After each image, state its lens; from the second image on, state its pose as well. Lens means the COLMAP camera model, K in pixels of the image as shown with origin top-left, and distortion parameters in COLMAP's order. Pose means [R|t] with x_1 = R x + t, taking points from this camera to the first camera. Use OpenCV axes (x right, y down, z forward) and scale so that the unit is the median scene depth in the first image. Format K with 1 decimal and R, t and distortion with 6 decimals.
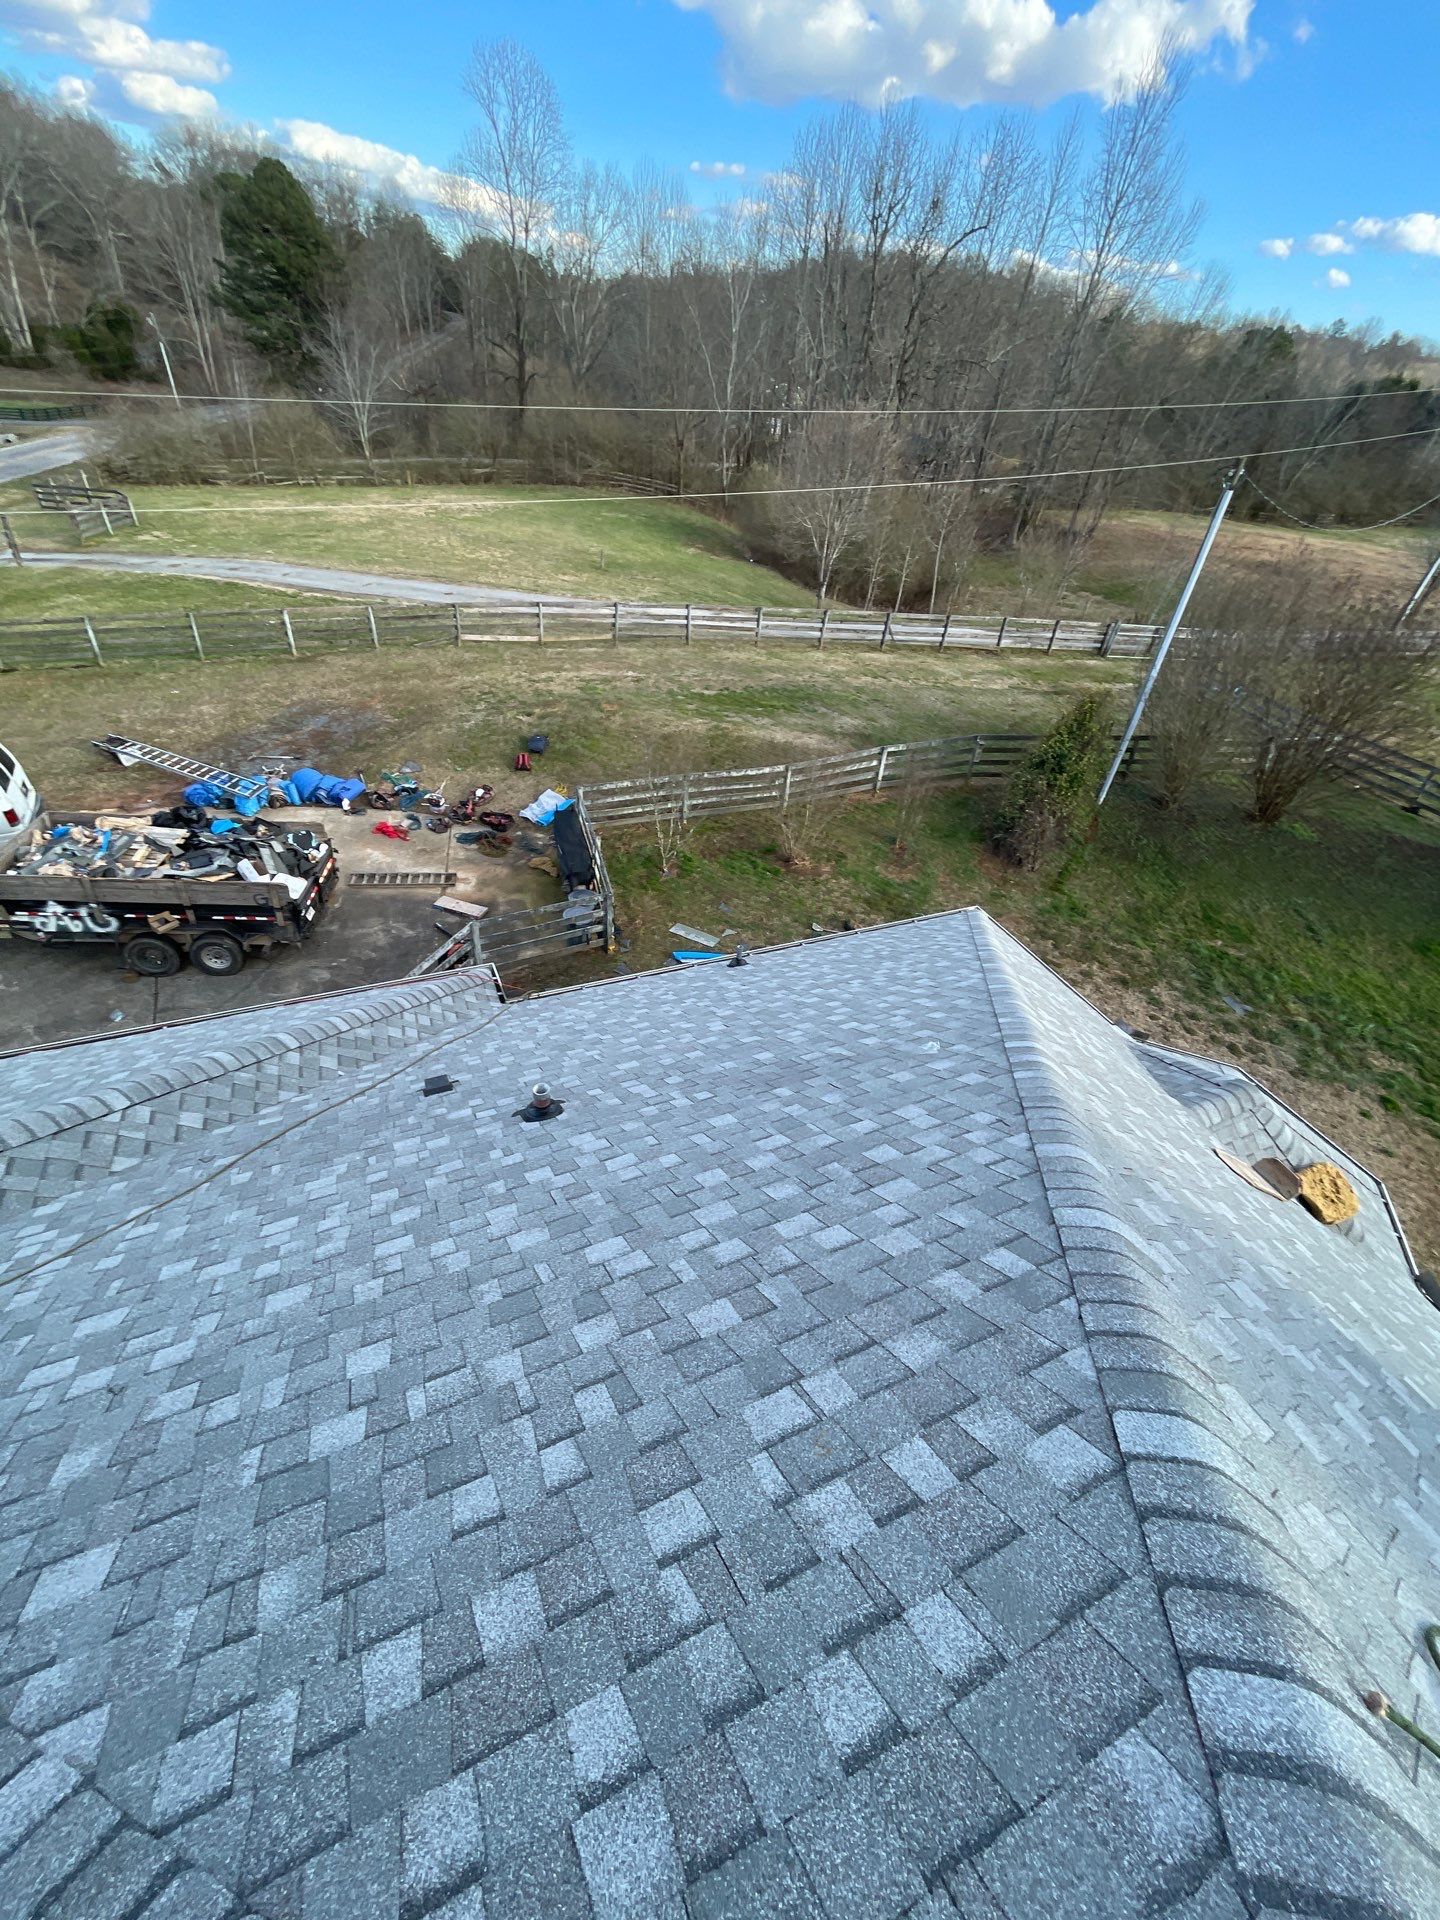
lens RADIAL K [[790.2, 0, 720.0], [0, 790.2, 960.0], [0, 0, 1]] dist [0.000105, -0.000040]
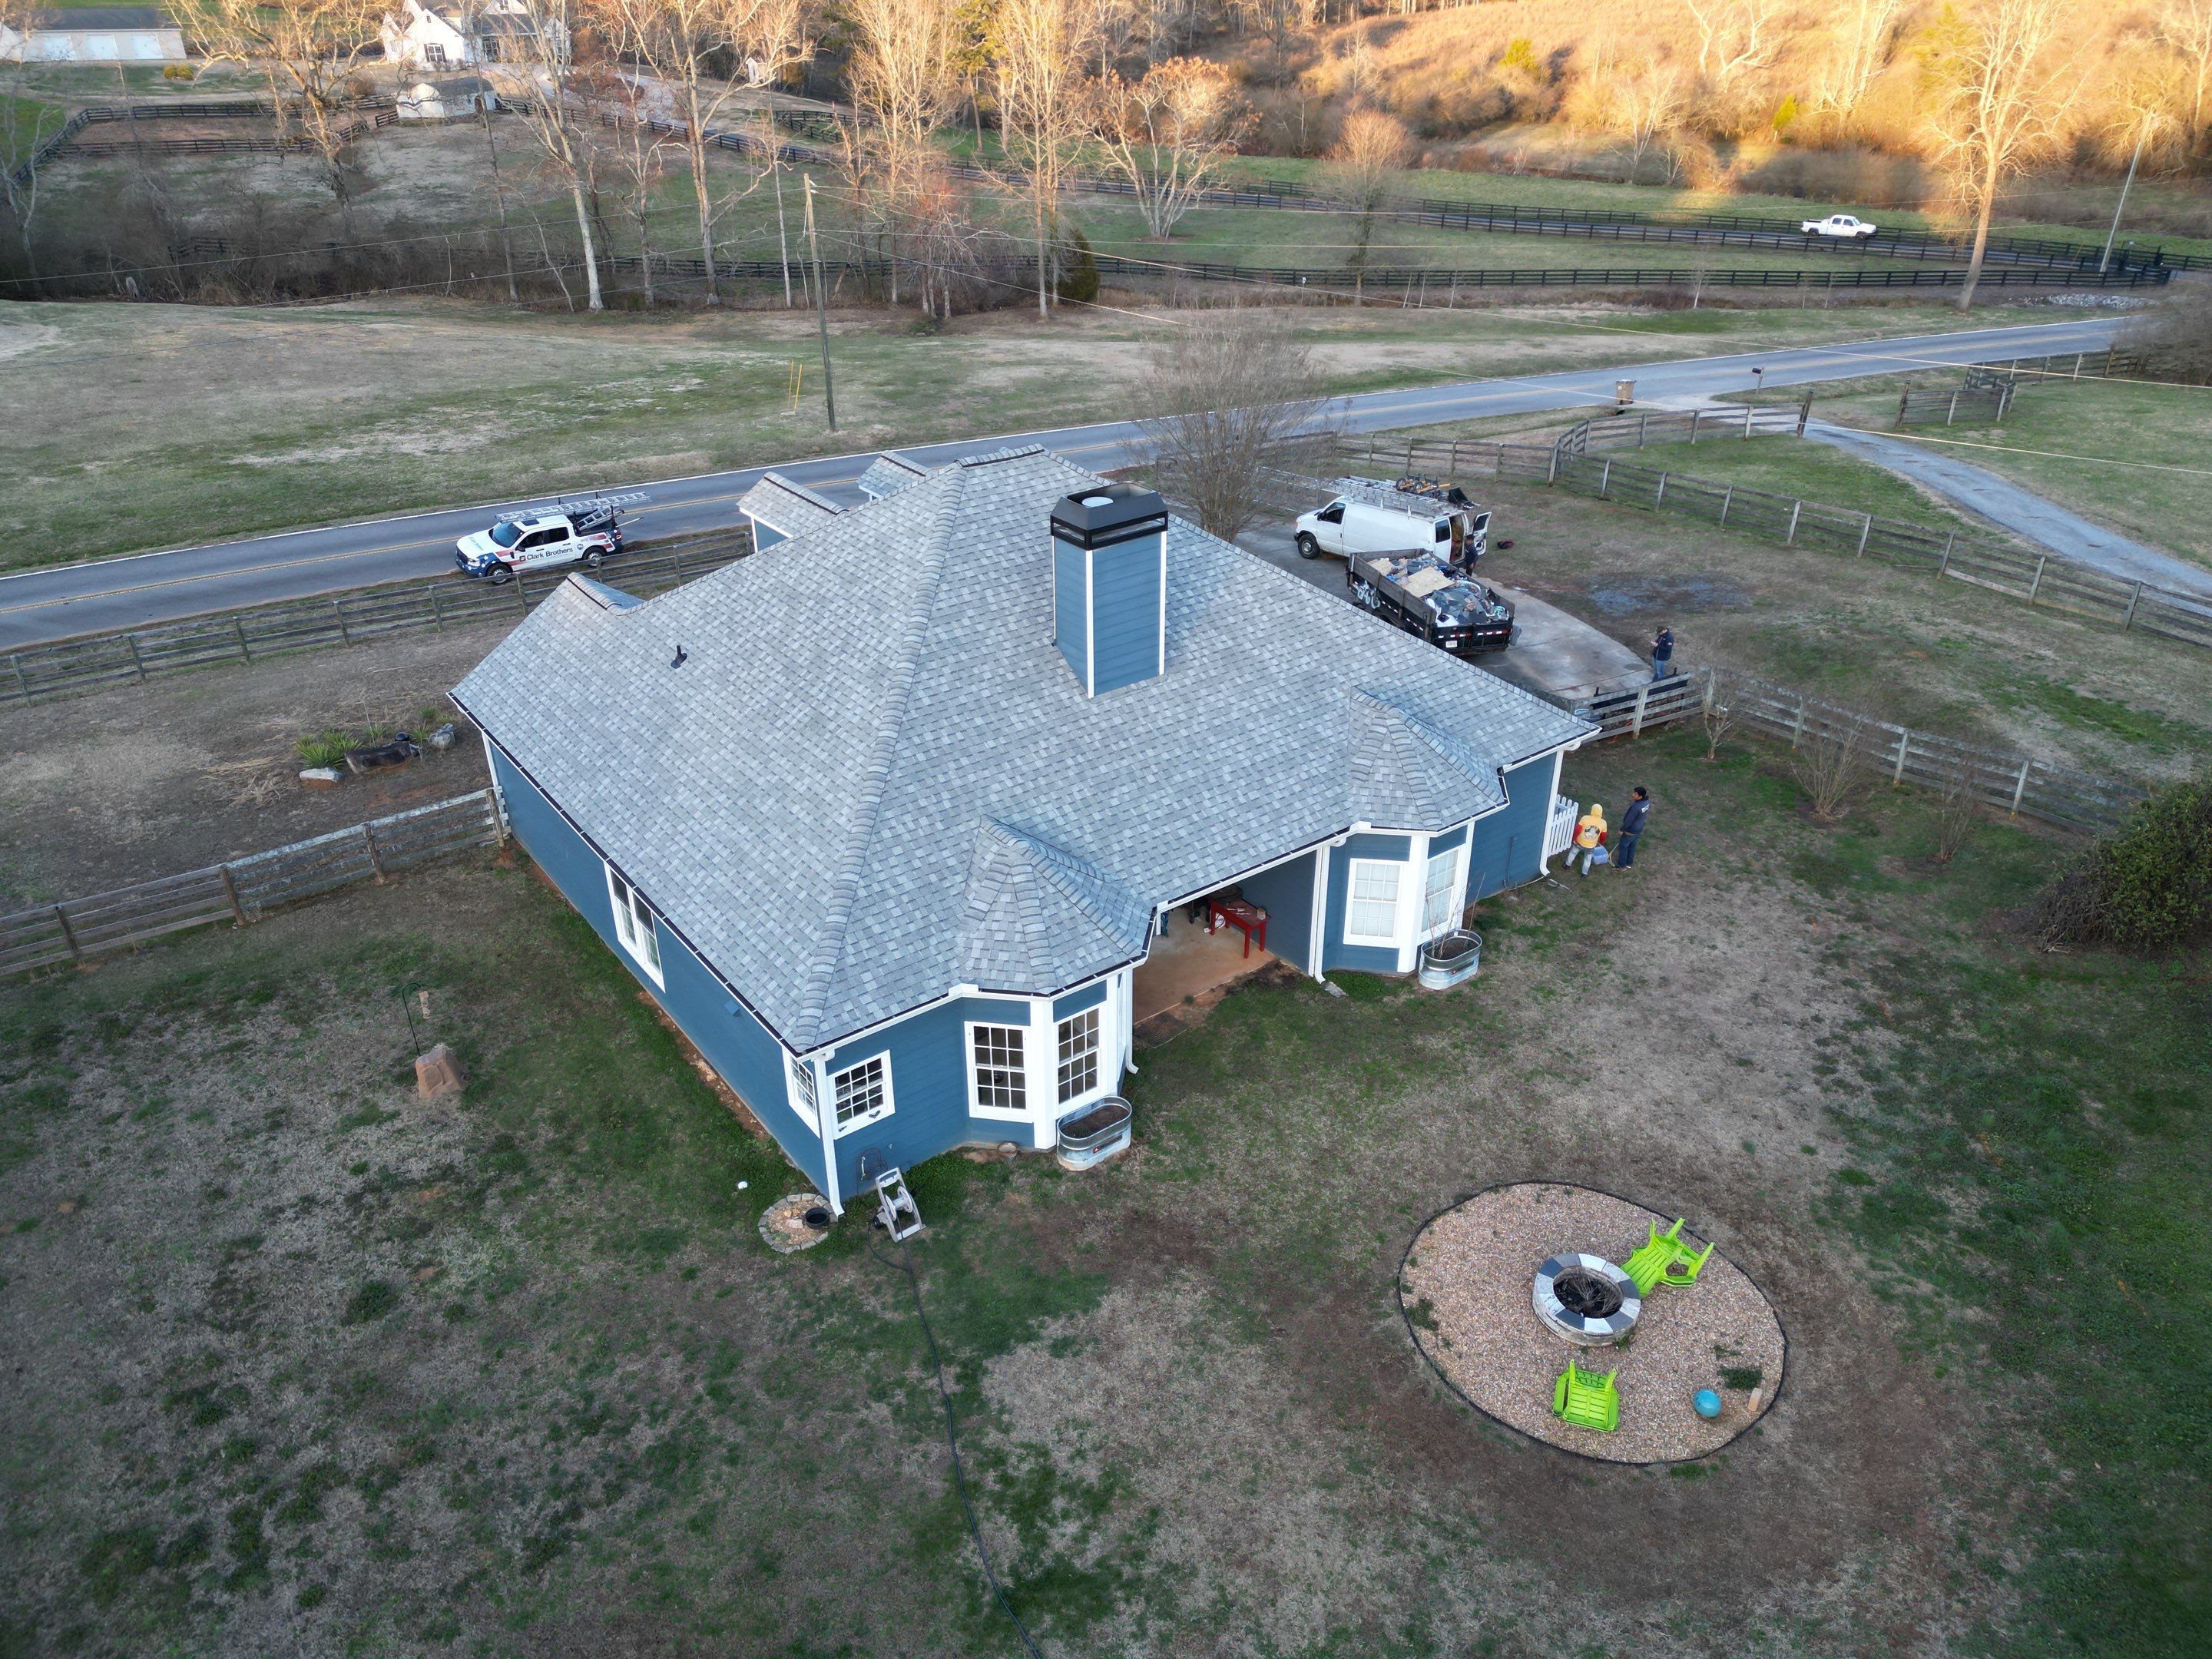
lens RADIAL K [[1540.3, 0, 1106.0], [0, 1540.3, 829.5], [0, 0, 1]] dist [0.055576, -0.047145]
pose [[0.216422, 0.371735, -0.902760, 1.352649], [-0.579431, 0.793118, 0.187678, 0.028302], [0.785761, 0.482469, 0.387043, -0.283403]]
